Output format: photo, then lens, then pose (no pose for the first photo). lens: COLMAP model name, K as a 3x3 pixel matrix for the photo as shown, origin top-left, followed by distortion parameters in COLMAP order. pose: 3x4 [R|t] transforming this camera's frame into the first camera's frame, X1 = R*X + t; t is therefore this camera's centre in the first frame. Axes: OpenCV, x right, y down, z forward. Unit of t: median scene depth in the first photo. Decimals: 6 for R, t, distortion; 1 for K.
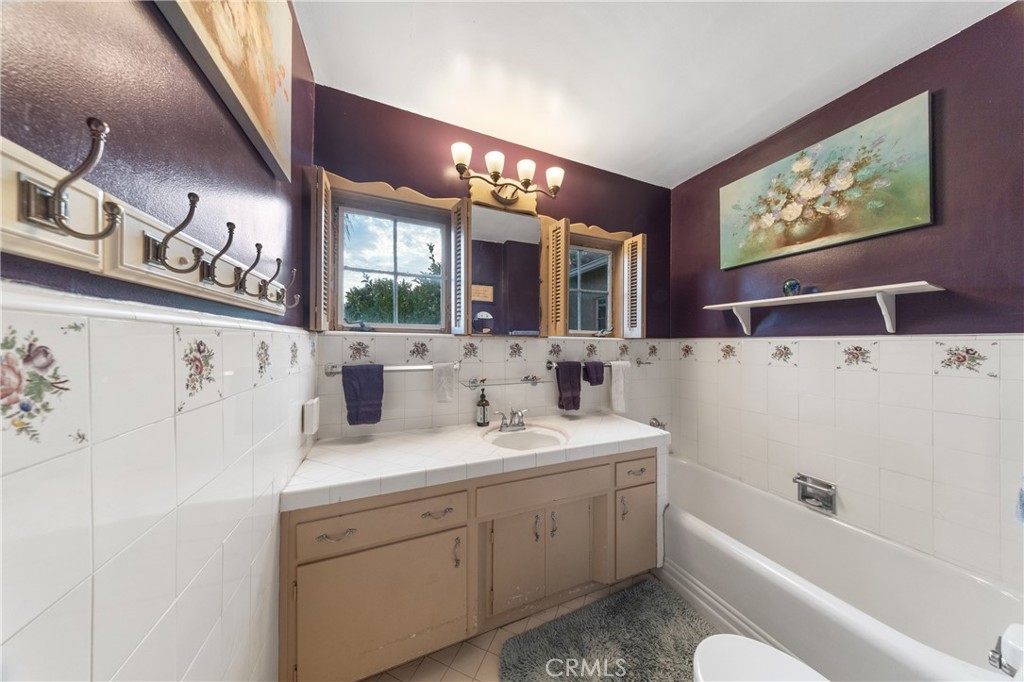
lens RADIAL K [[298.2, 0, 516.0], [0, 298.2, 342.6], [0, 0, 1]] dist [0.001810, -0.000307]
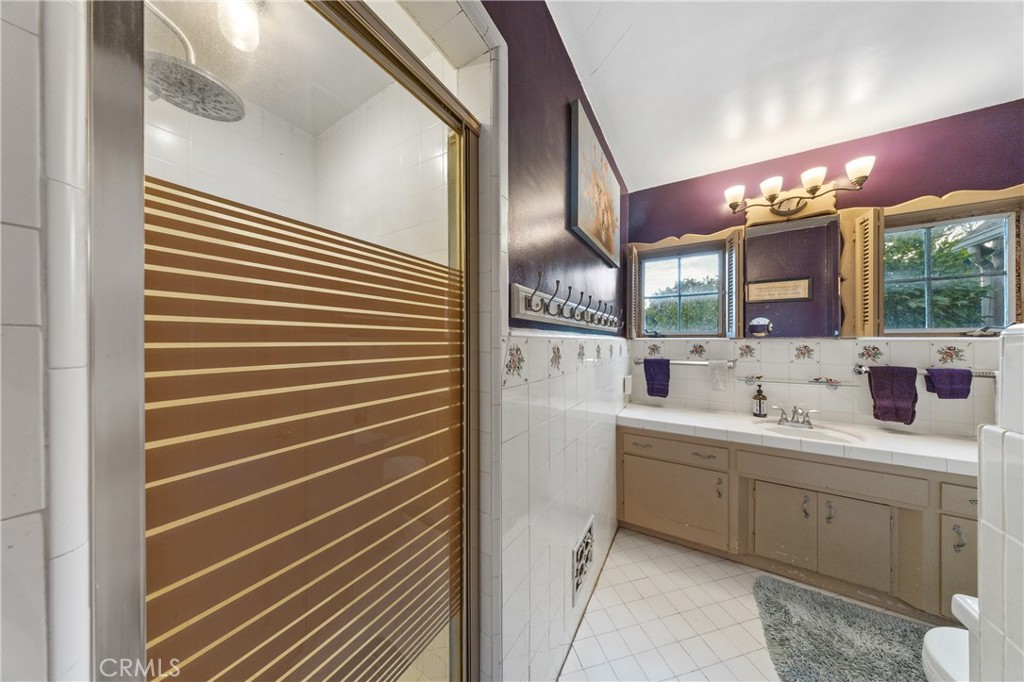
lens RADIAL K [[298.2, 0, 508.8], [0, 298.2, 344.1], [0, 0, 1]] dist [0.001810, -0.000307]
pose [[0.581253, -0.003085, -0.813717, 0.268729], [0.002007, 0.999995, -0.002358, -0.001386], [0.813720, -0.000262, 0.581257, -0.467755]]
